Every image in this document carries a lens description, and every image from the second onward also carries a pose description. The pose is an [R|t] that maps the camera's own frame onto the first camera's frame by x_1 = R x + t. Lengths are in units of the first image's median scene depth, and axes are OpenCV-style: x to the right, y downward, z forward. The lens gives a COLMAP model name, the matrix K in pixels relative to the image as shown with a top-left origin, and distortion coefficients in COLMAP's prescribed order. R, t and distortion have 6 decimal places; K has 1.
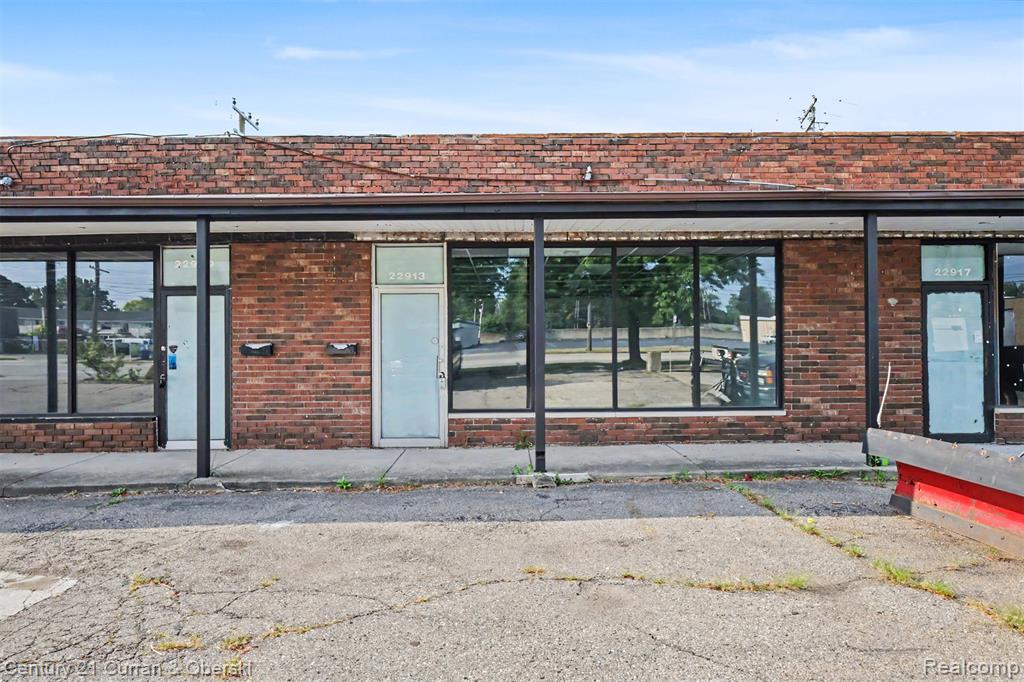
lens RADIAL K [[682.1, 0, 512.0], [0, 682.1, 341.0], [0, 0, 1]] dist [0.001088, 0.000366]
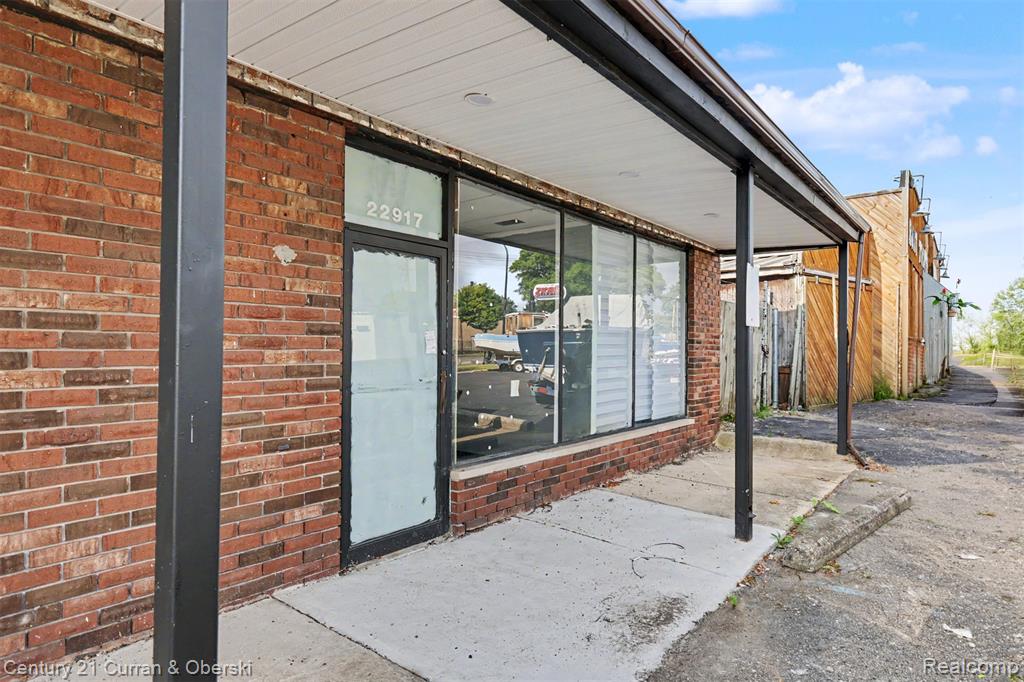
lens RADIAL K [[590.7, 0, 512.0], [0, 590.7, 341.0], [0, 0, 1]] dist [0.003183, 0.000663]
pose [[0.639662, 0.020861, 0.768373, 0.370170], [-0.022069, 0.999718, -0.008770, -0.004662], [-0.768339, -0.011348, 0.639942, 0.661276]]
